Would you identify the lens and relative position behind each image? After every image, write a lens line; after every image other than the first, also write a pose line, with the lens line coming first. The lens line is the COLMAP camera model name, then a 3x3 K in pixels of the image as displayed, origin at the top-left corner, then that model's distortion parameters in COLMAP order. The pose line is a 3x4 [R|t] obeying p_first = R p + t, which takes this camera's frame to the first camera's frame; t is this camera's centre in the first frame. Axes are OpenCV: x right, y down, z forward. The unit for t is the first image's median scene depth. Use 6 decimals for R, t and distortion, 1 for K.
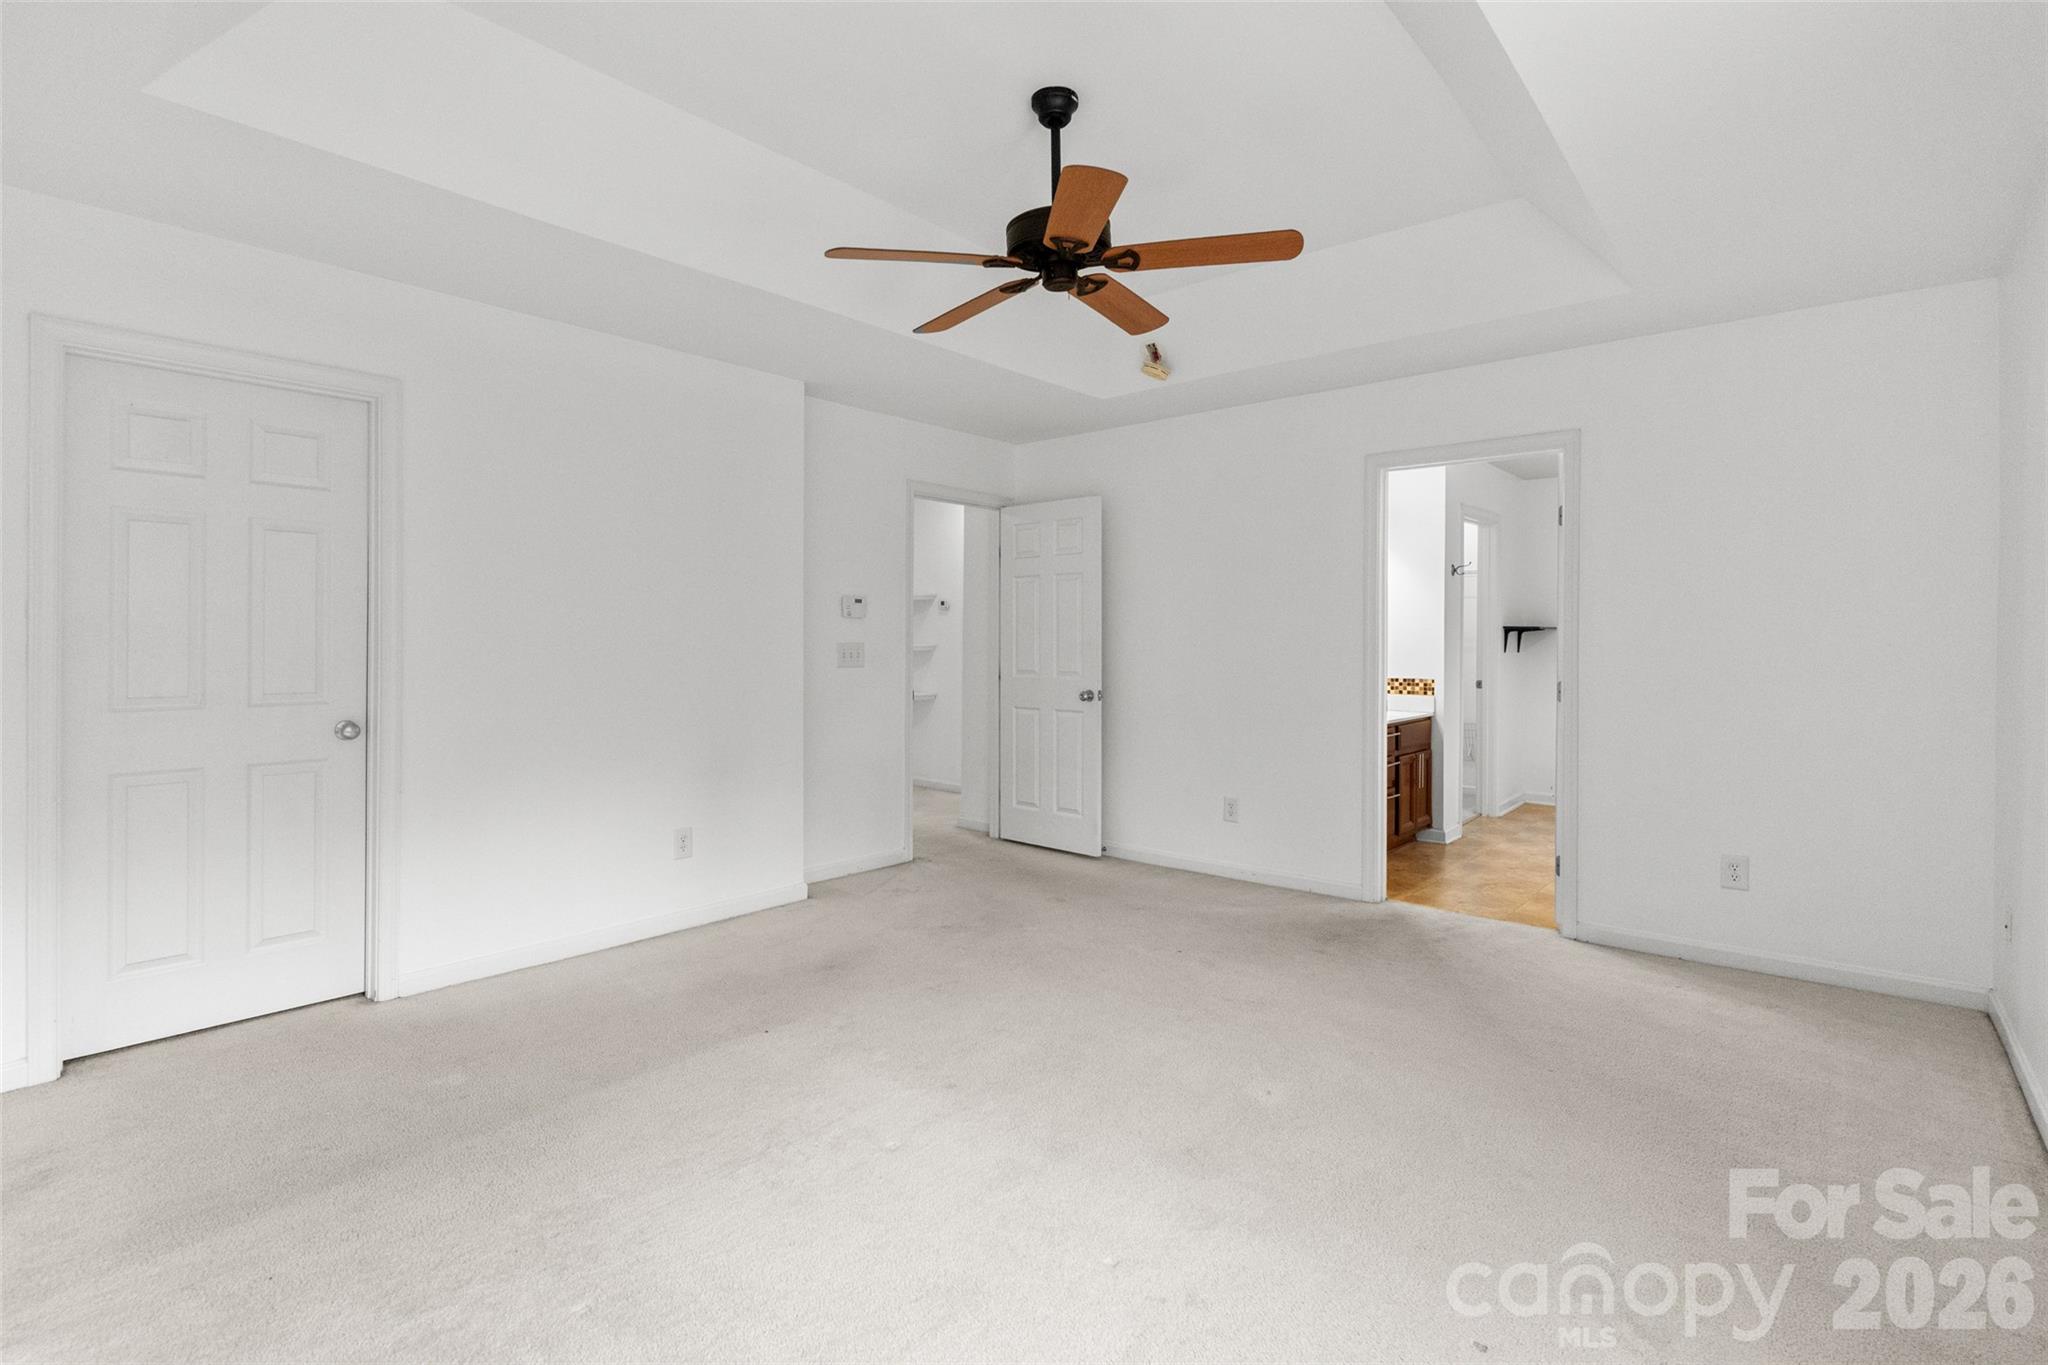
lens RADIAL K [[959.9, 0, 1027.9], [0, 959.9, 623.7], [0, 0, 1]] dist [-0.002382, -0.000332]
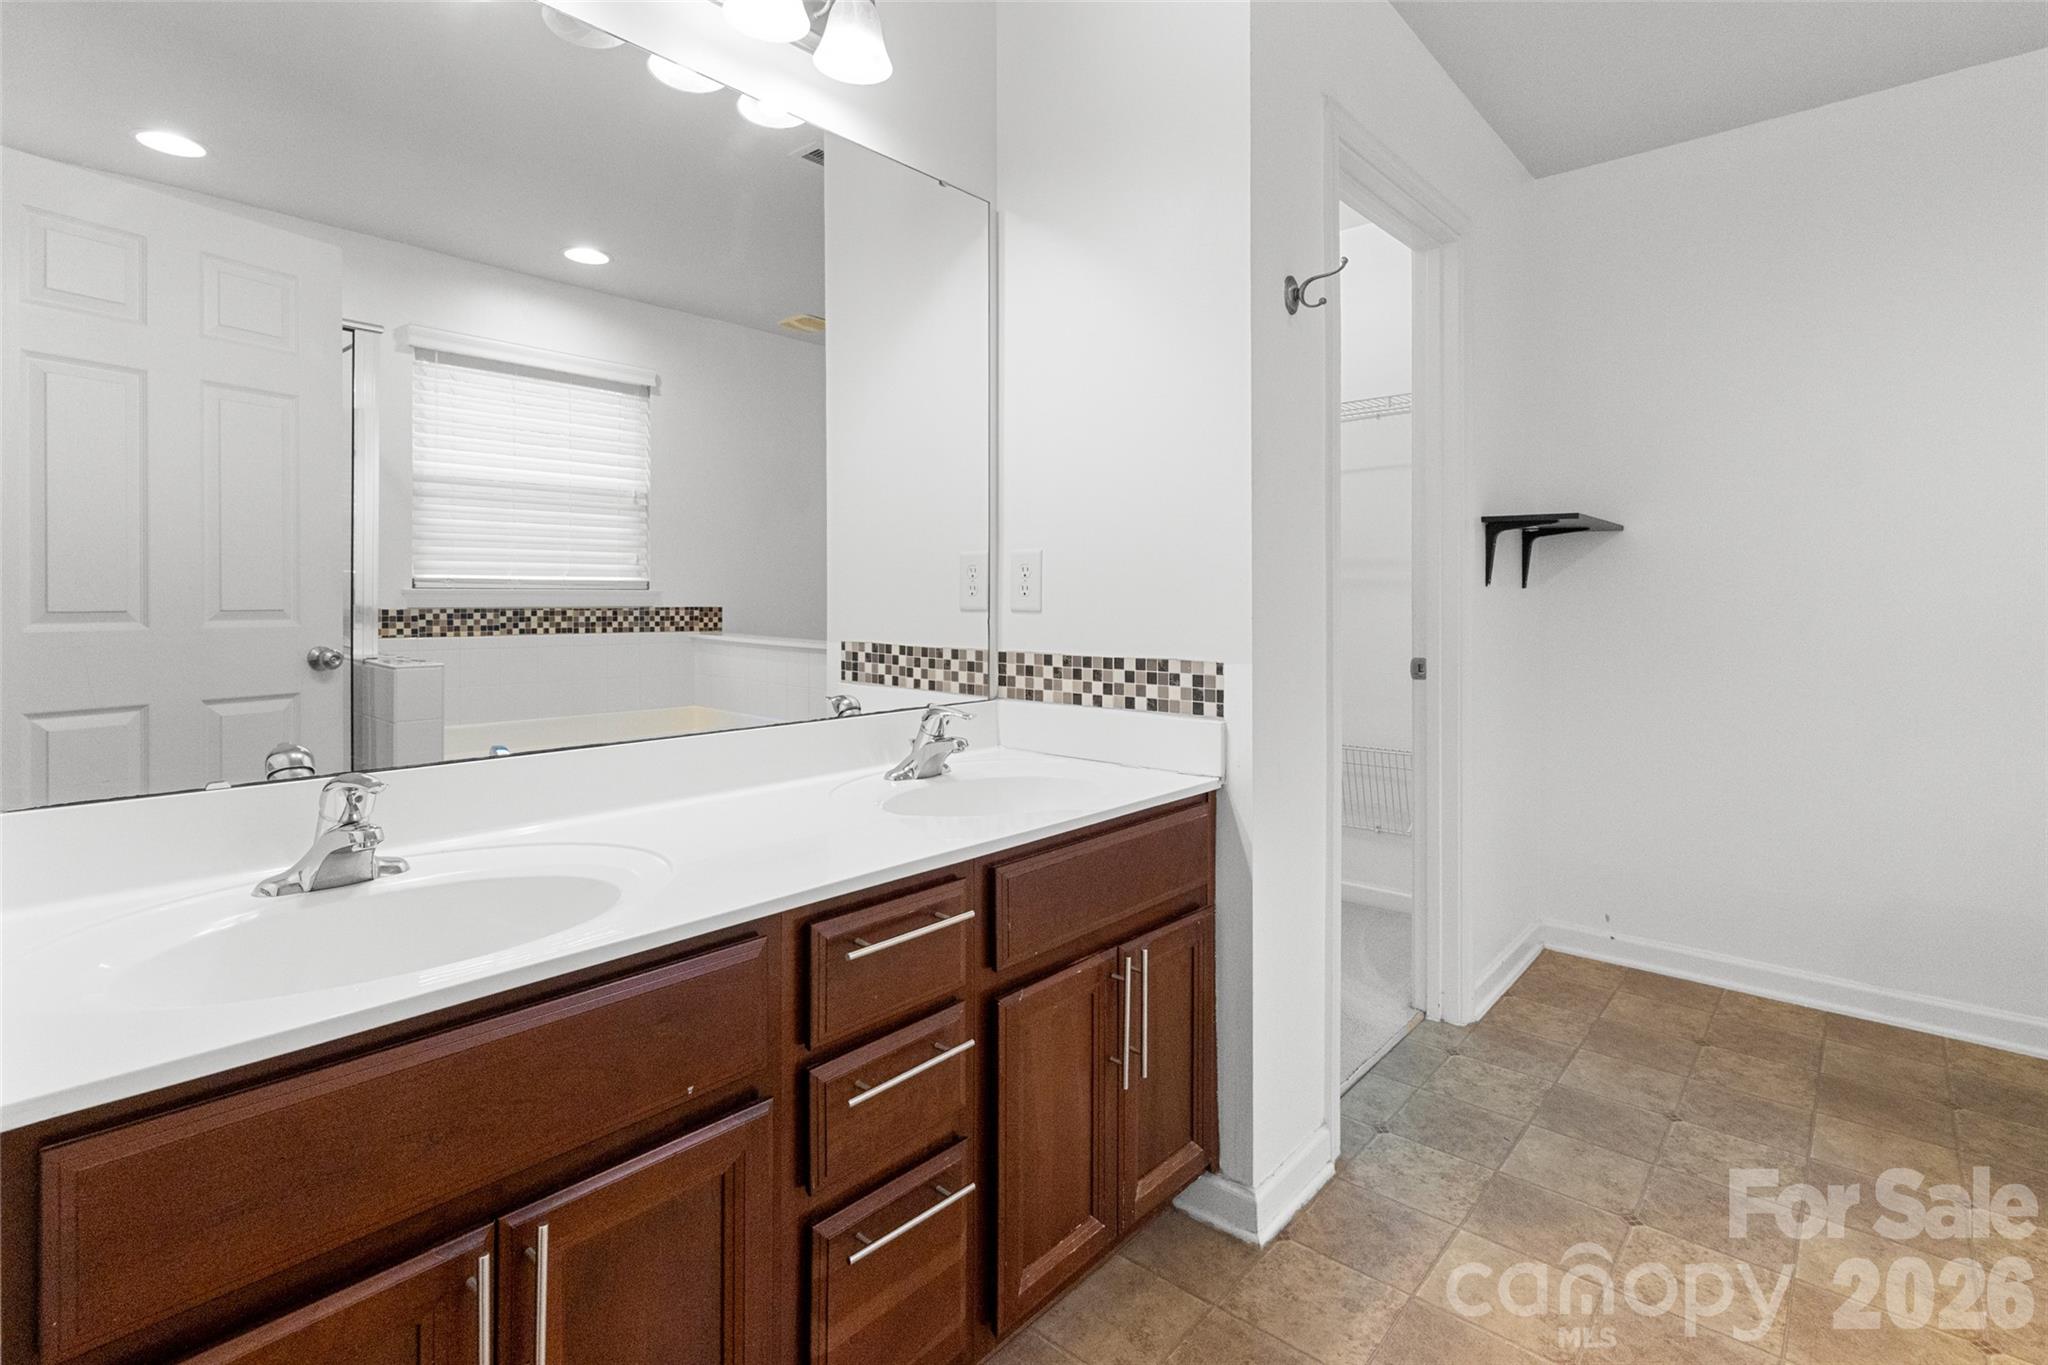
lens RADIAL K [[959.9, 0, 1027.9], [0, 959.9, 623.7], [0, 0, 1]] dist [-0.002382, -0.000332]
pose [[0.999993, 0.002662, -0.002702, 0.360635], [-0.002648, 0.999982, 0.005381, 0.045057], [0.002716, -0.005374, 0.999982, 0.707598]]
